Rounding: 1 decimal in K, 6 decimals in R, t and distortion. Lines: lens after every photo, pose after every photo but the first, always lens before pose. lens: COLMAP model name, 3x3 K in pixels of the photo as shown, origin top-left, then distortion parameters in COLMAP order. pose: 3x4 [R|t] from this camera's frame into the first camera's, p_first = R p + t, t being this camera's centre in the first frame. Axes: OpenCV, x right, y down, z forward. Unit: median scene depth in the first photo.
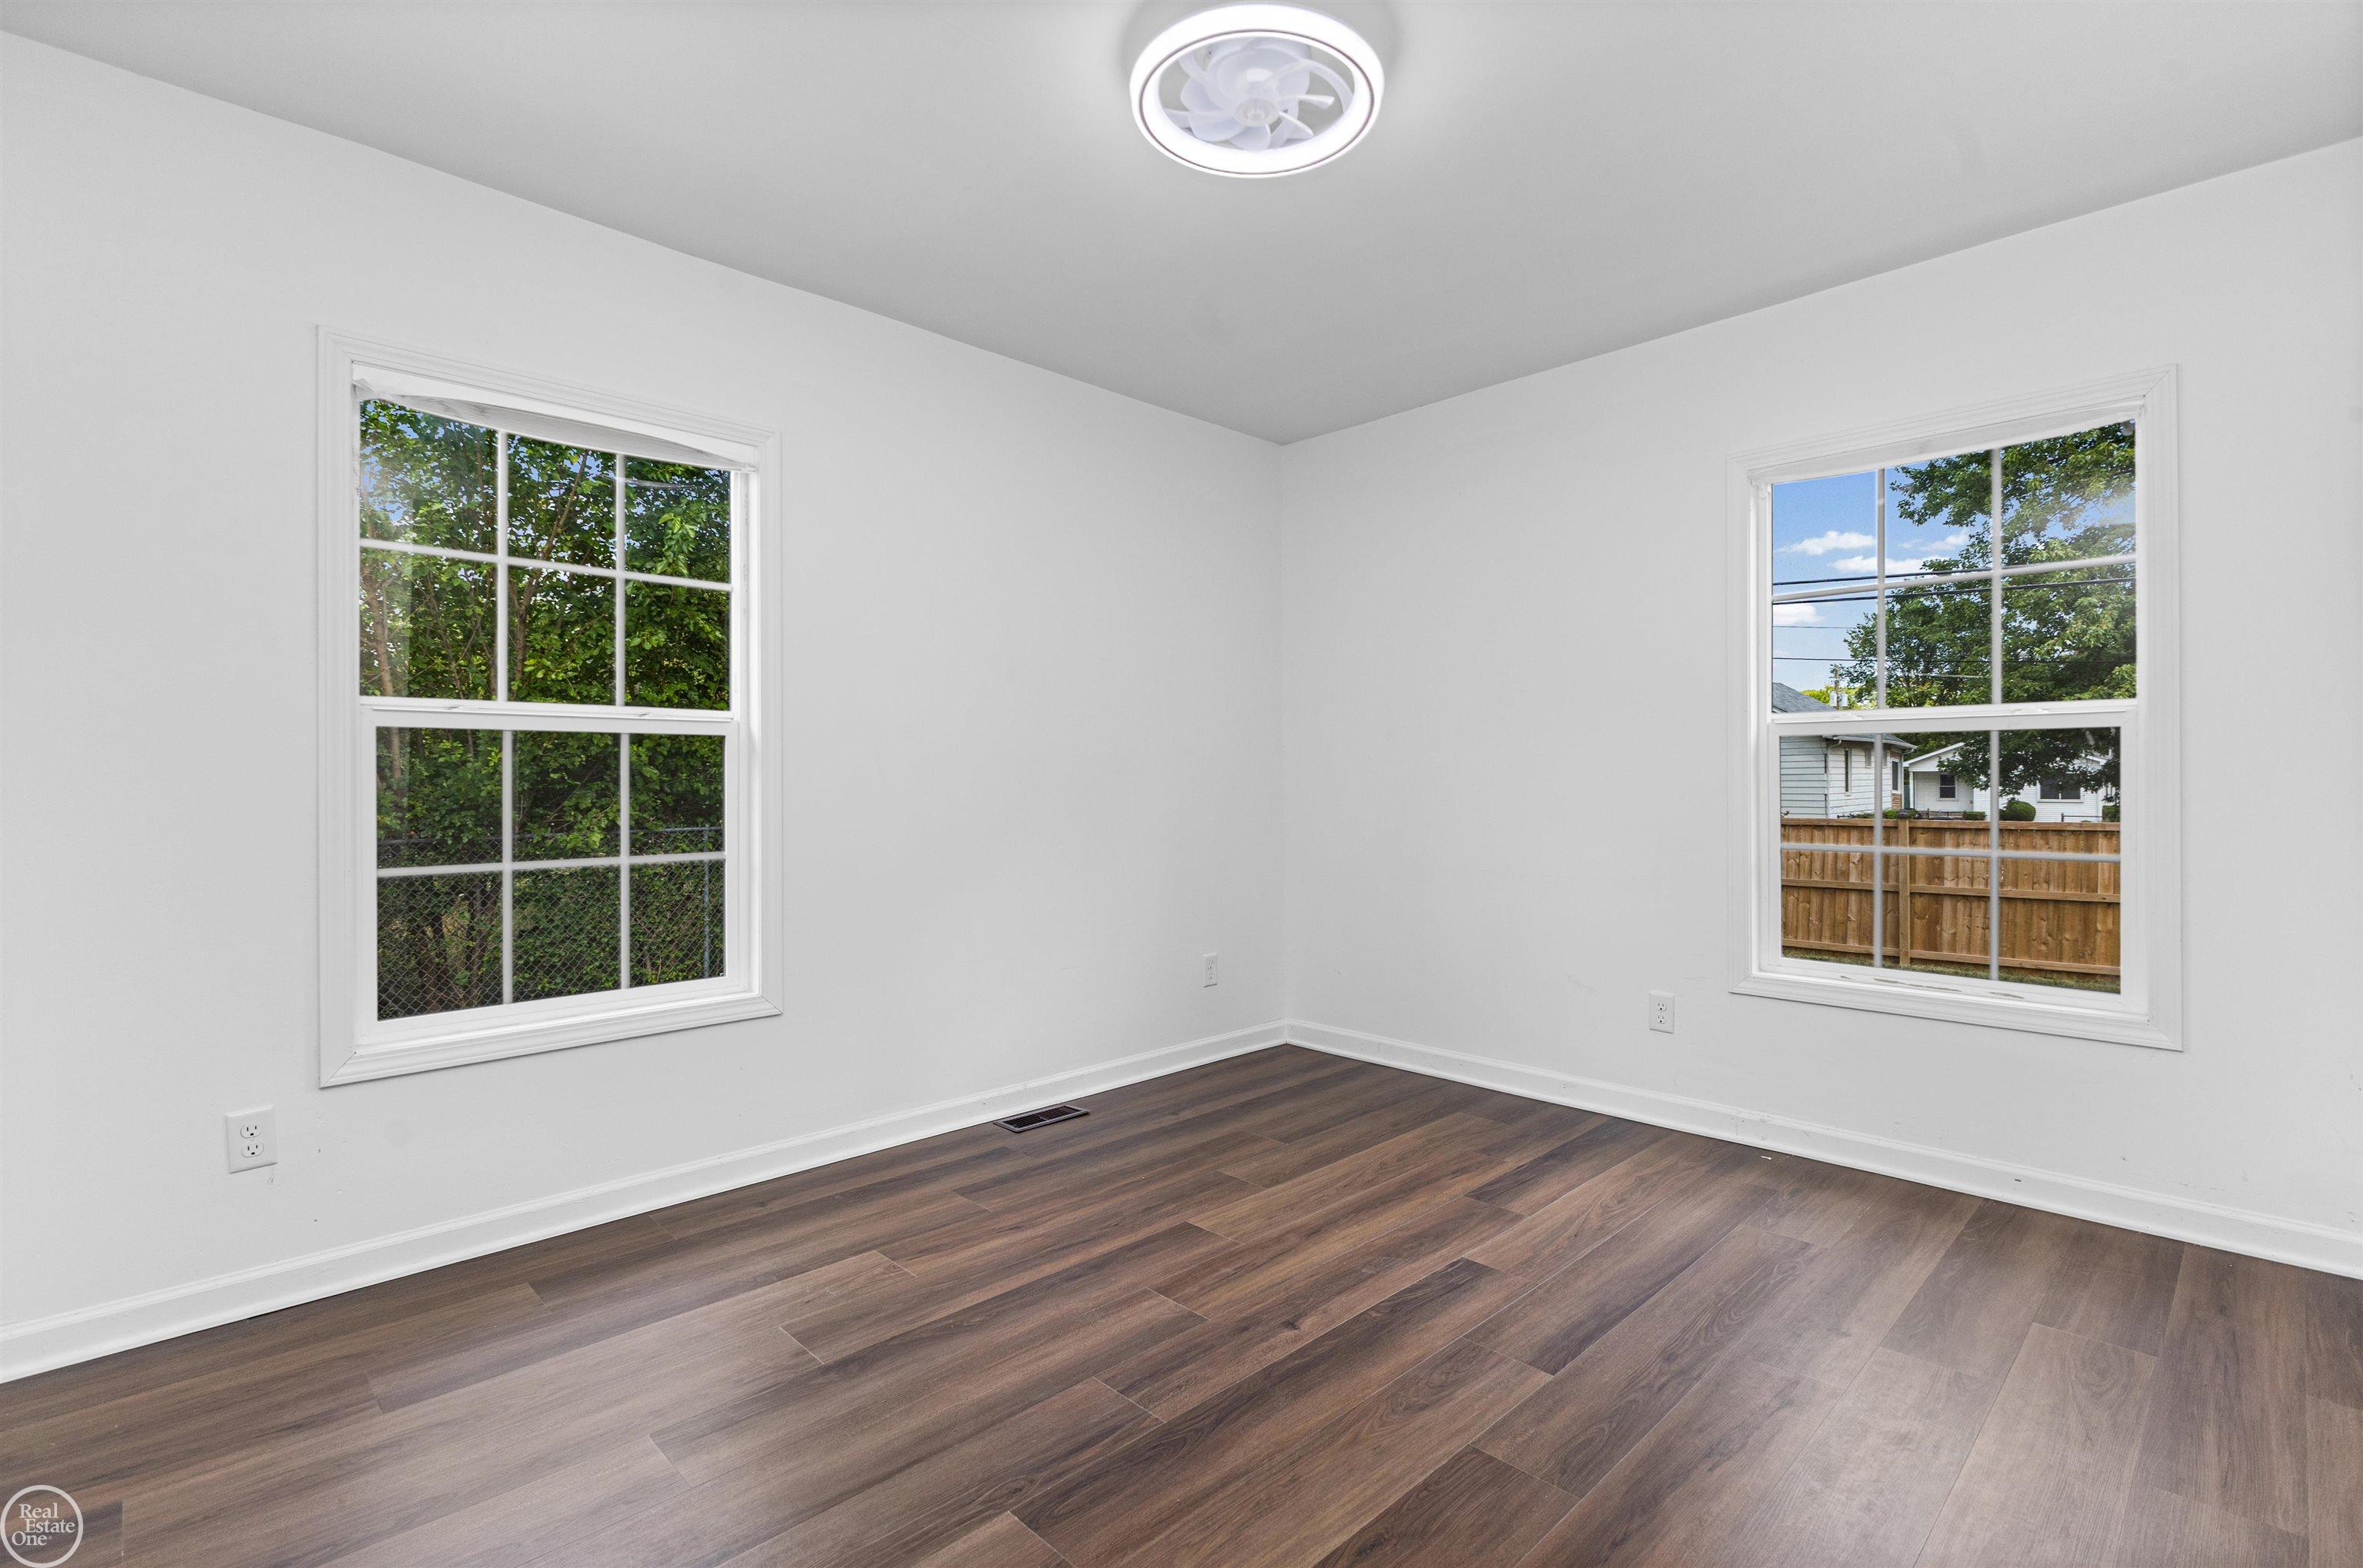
lens RADIAL K [[1084.4, 0, 1181.5], [0, 1084.4, 784.0], [0, 0, 1]] dist [-0.000211, -0.000133]
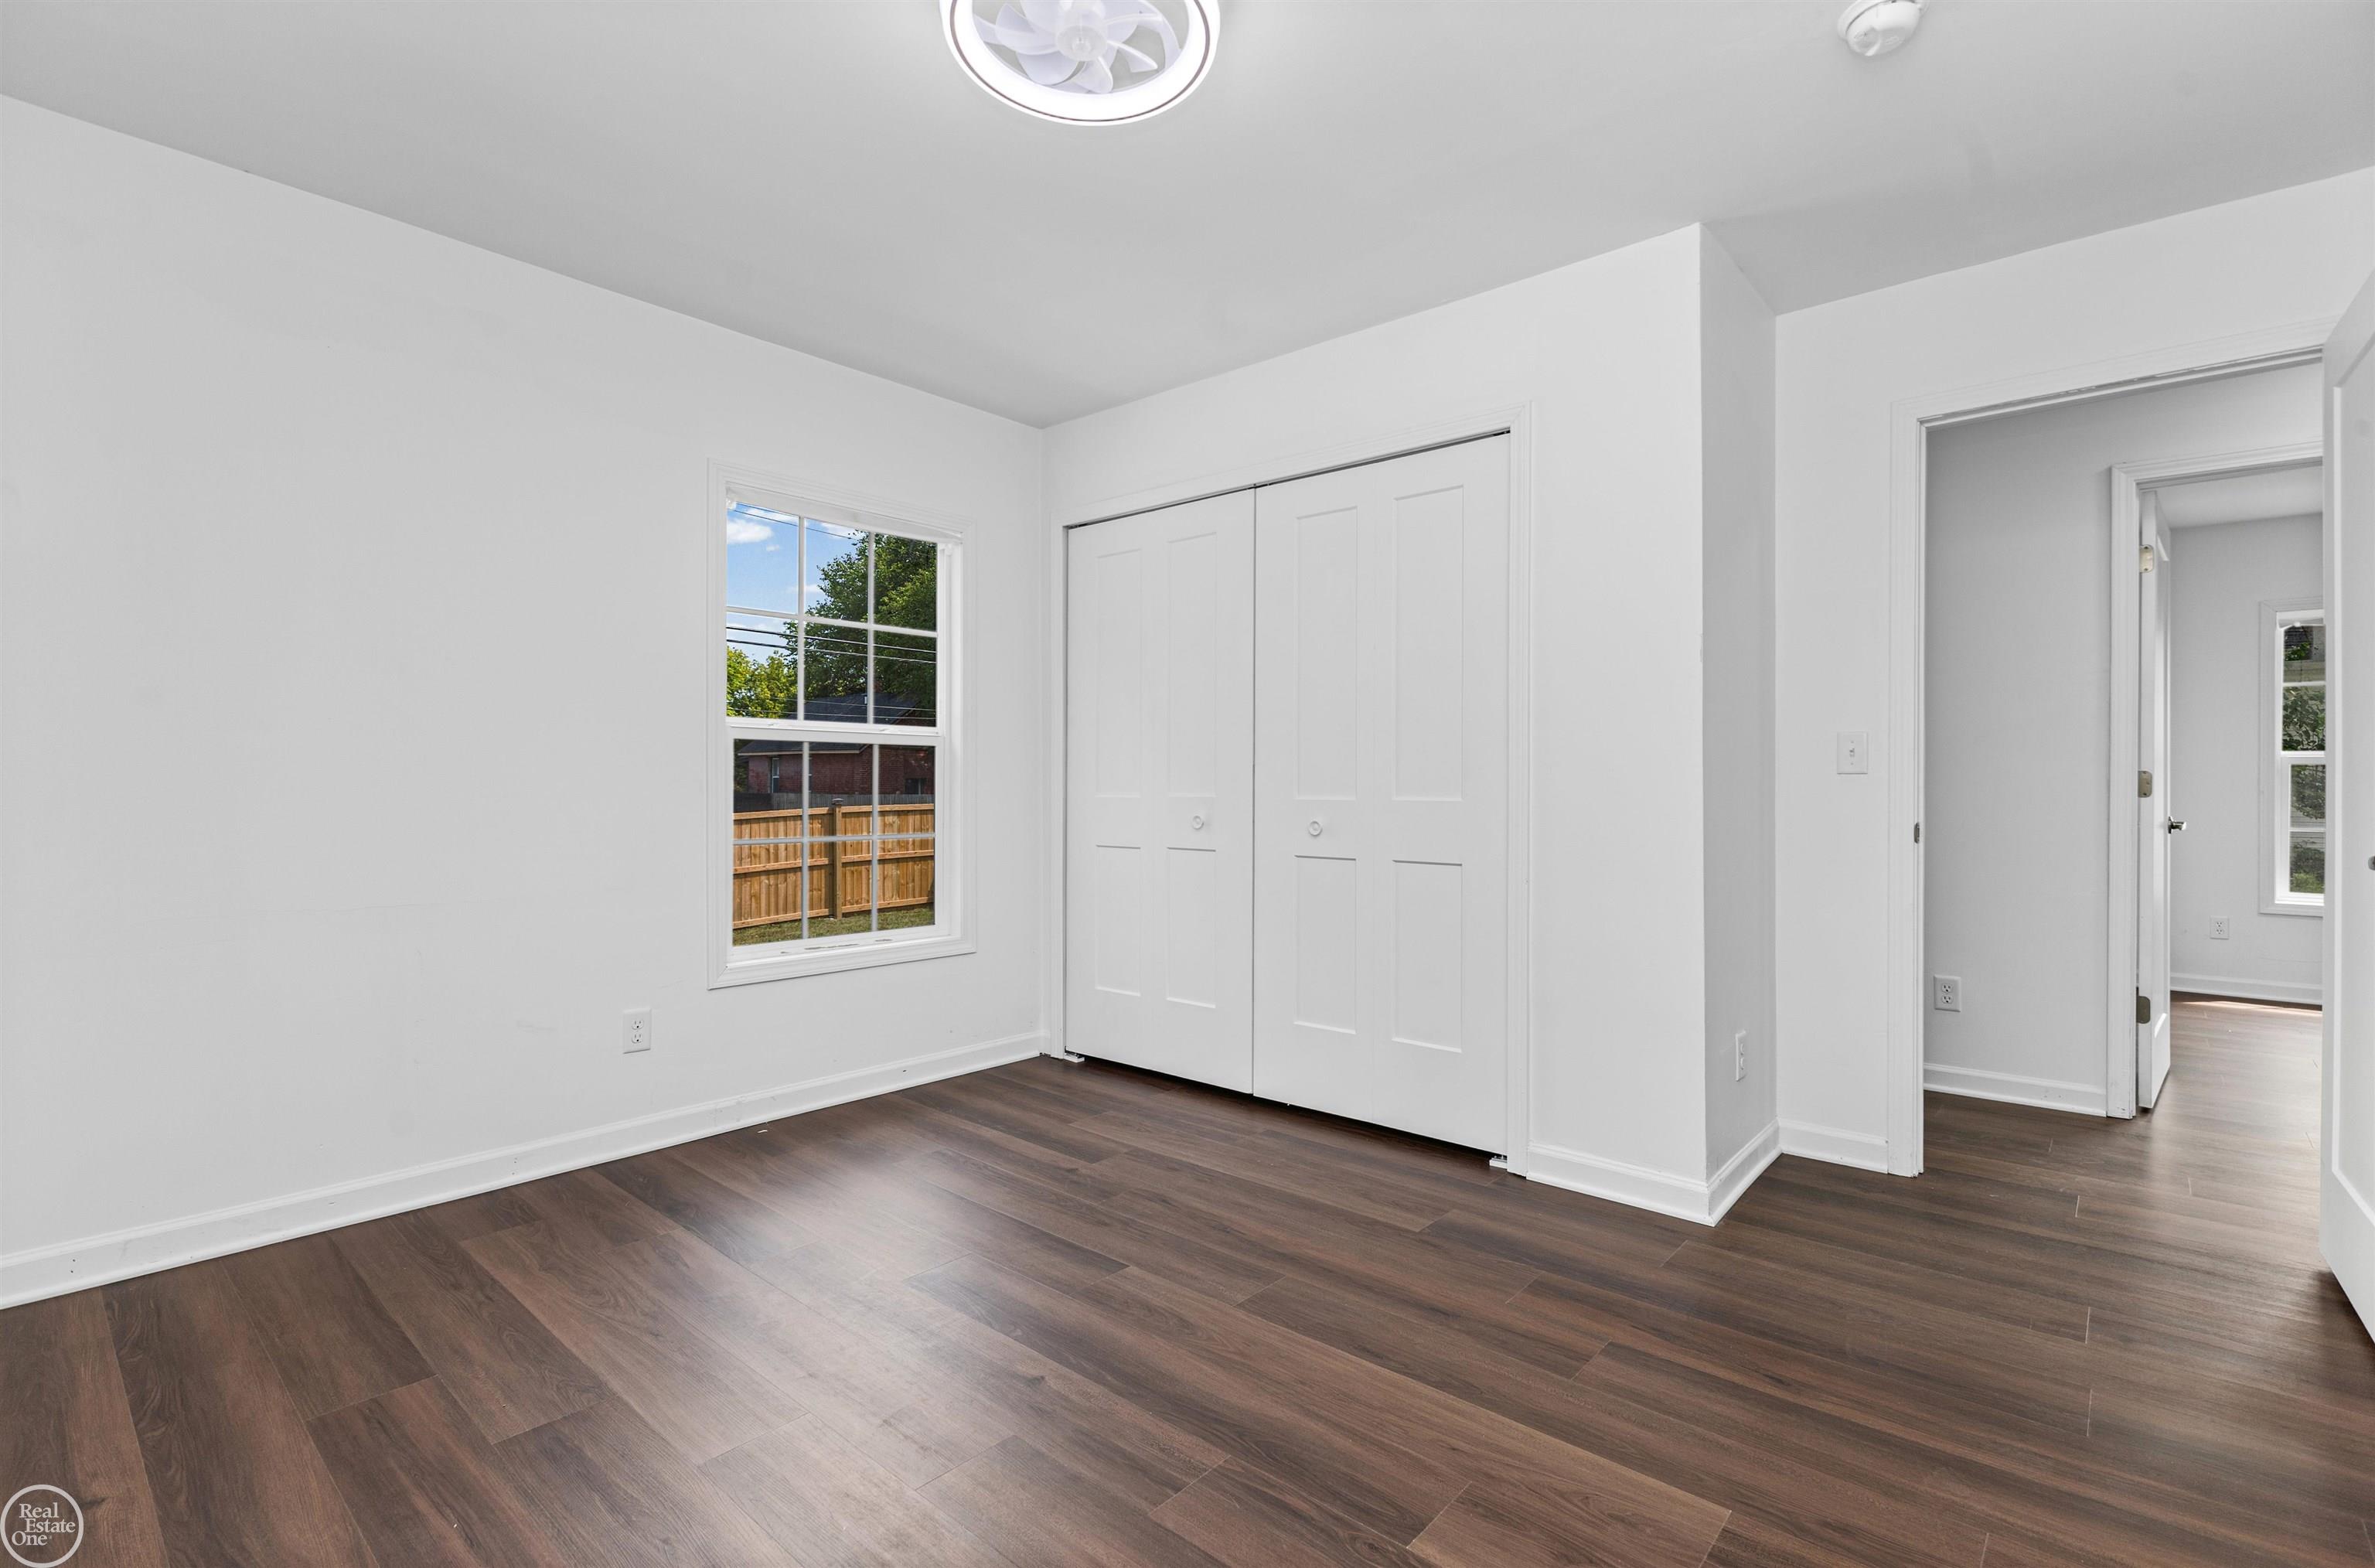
lens RADIAL K [[1090.1, 0, 1187.5], [0, 1090.1, 784.0], [0, 0, 1]] dist [-0.000211, -0.000133]
pose [[-0.076394, 0.003316, 0.997072, -0.787864], [0.002351, 0.999992, -0.003146, 0.006657], [-0.997075, 0.002104, -0.076401, 0.910621]]
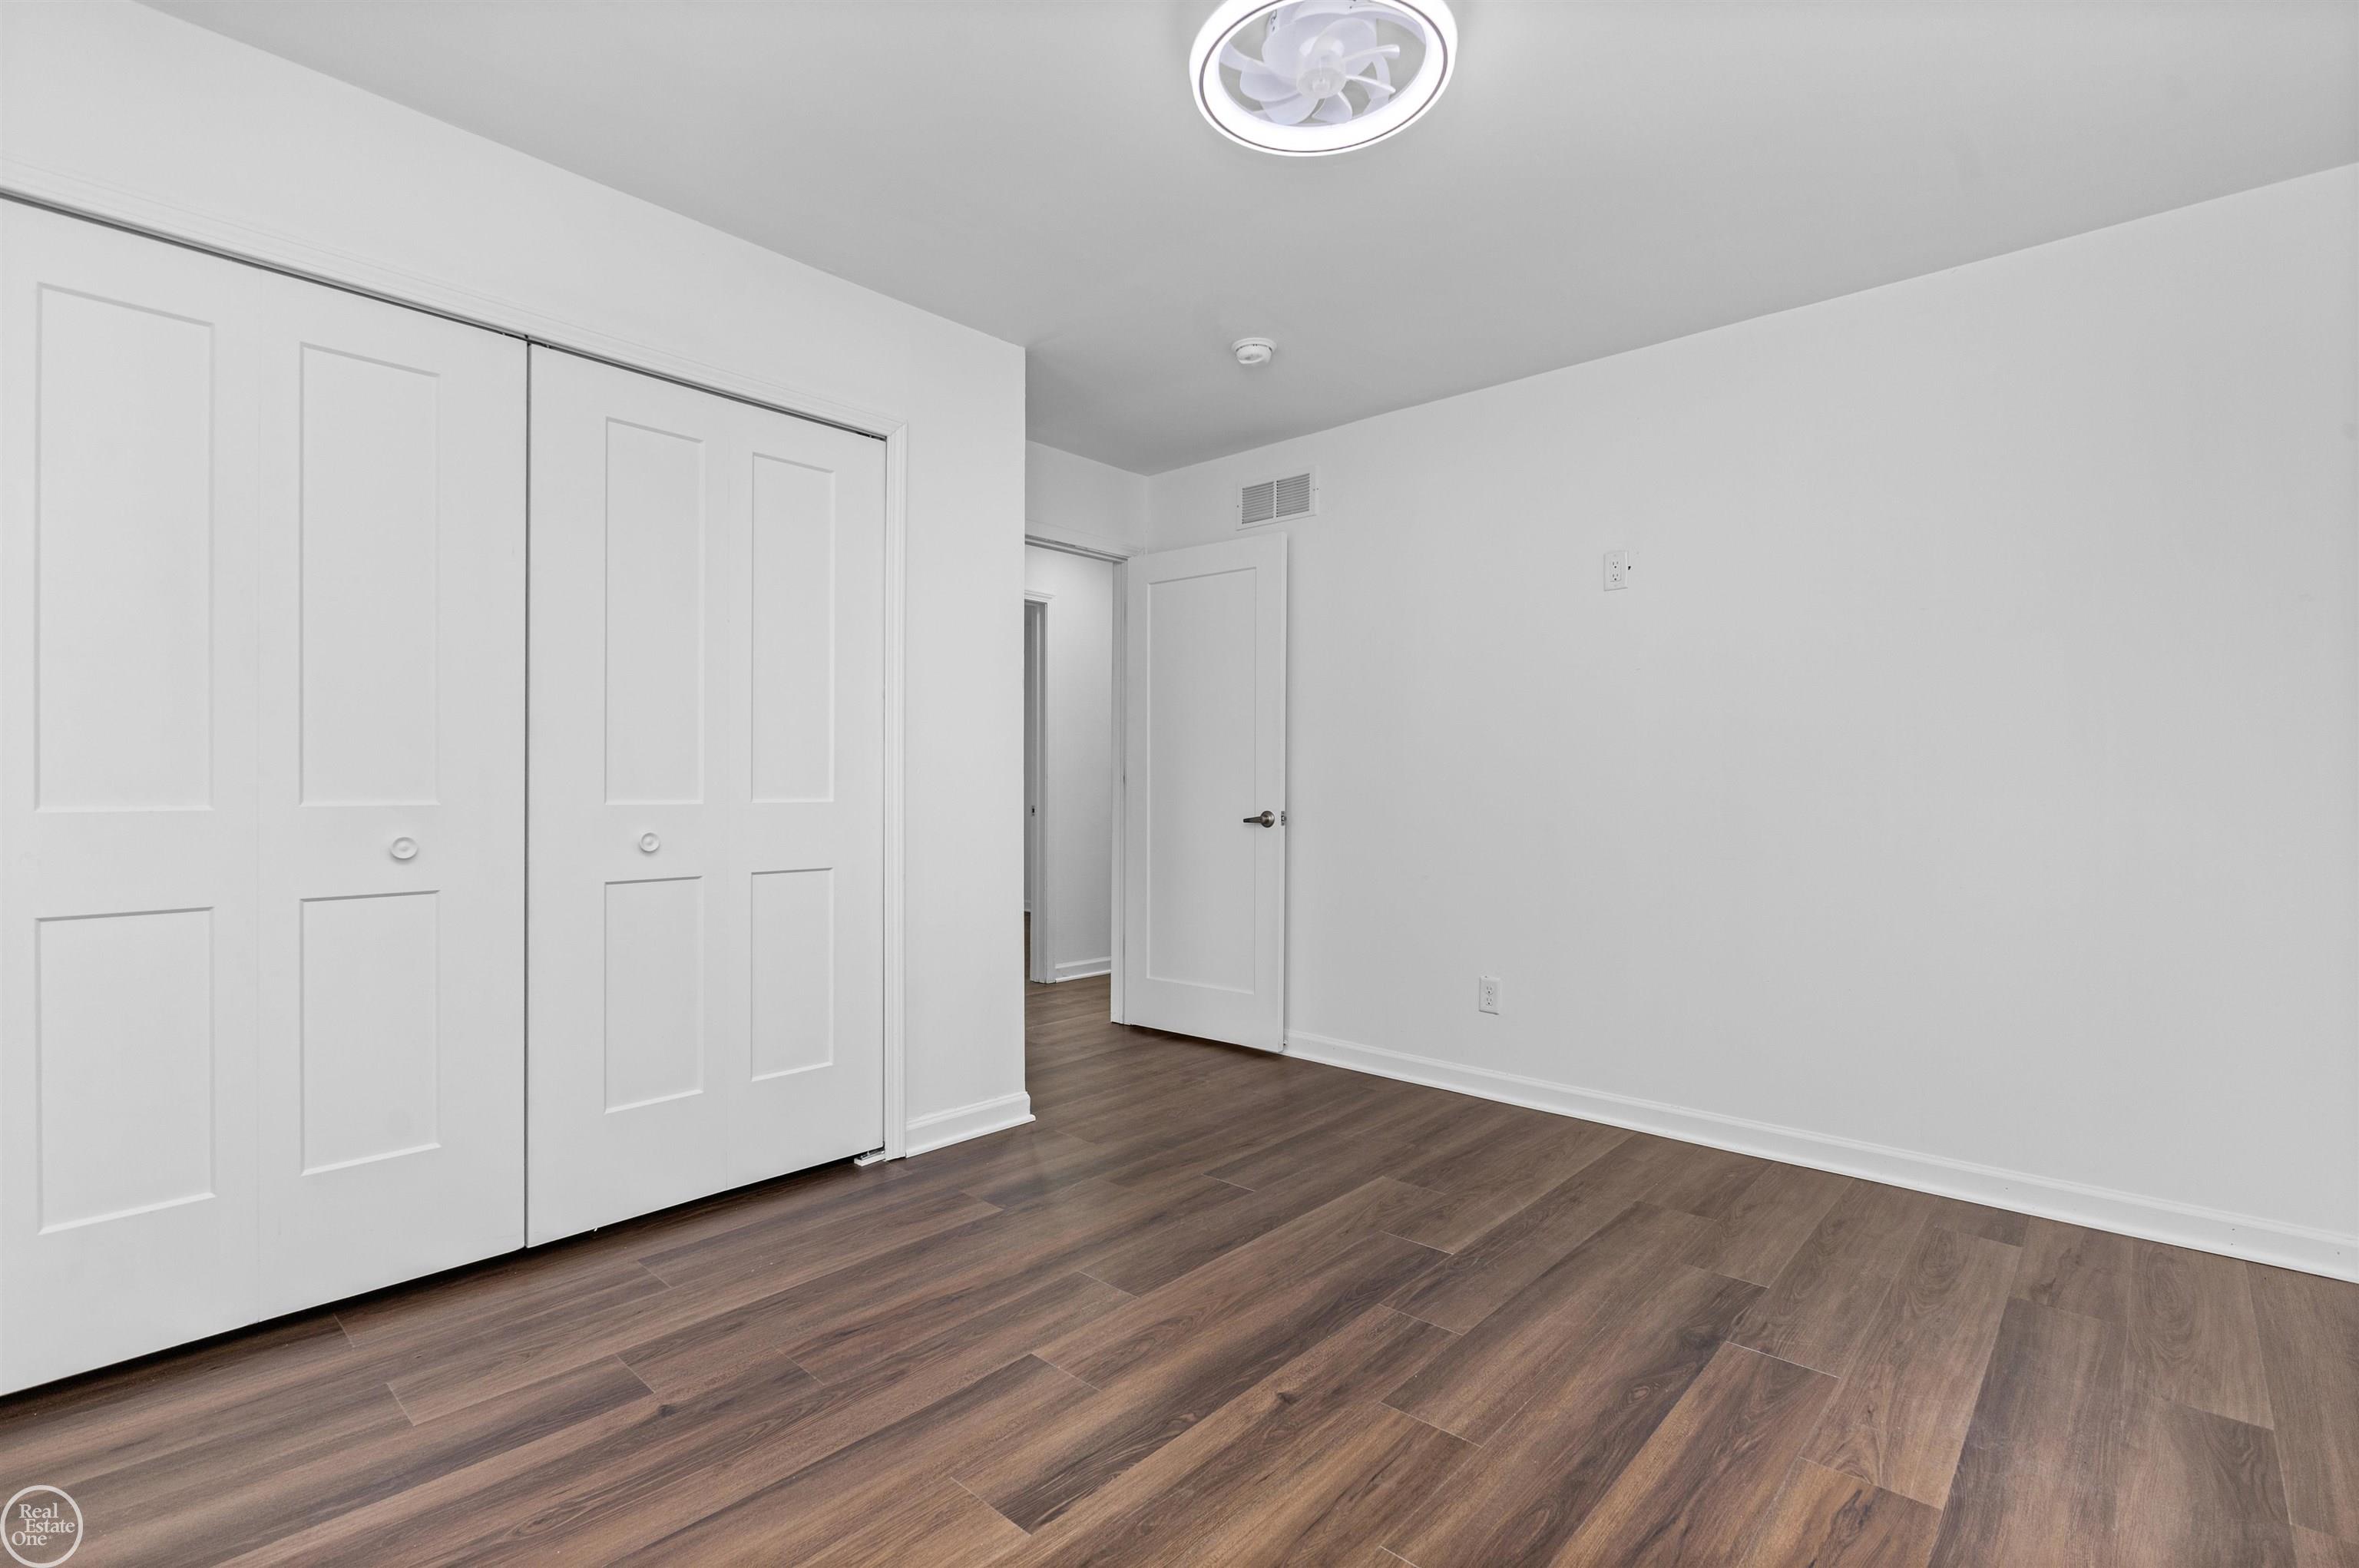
lens RADIAL K [[1073.8, 0, 1183.8], [0, 1073.8, 774.6], [0, 0, 1]] dist [0.001515, 0.000218]
pose [[-0.998004, 0.000711, -0.063148, 0.231816], [0.001112, 0.999979, -0.006321, -0.003710], [0.063143, -0.006379, -0.997984, 1.812568]]
